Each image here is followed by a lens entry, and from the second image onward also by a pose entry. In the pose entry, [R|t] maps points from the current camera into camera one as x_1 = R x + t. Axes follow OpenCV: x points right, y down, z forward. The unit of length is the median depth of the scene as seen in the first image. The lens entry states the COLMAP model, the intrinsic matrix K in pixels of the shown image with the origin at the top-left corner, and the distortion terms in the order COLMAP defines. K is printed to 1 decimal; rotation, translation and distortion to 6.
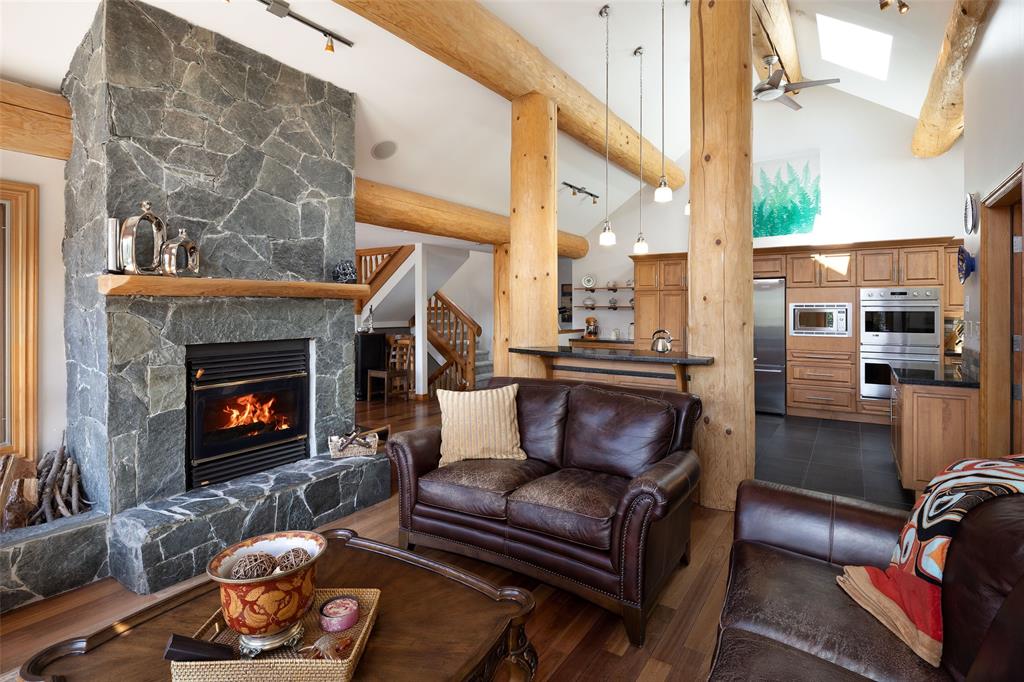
lens RADIAL K [[513.8, 0, 511.7], [0, 513.8, 309.0], [0, 0, 1]] dist [-0.000361, -0.000063]
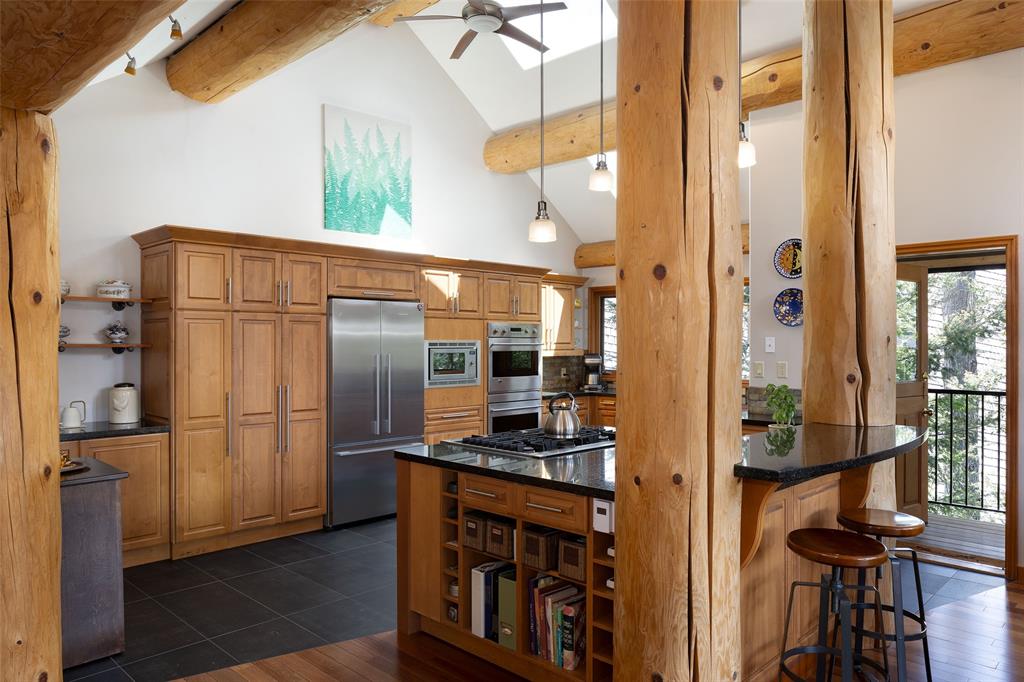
lens RADIAL K [[703.3, 0, 512.0], [0, 703.3, 341.0], [0, 0, 1]] dist [0.001818, 0.000329]
pose [[0.189618, 0.000721, 0.981858, -0.316413], [0.000147, 1.000000, -0.000763, -0.009189], [-0.981858, 0.000289, 0.189617, 0.678562]]
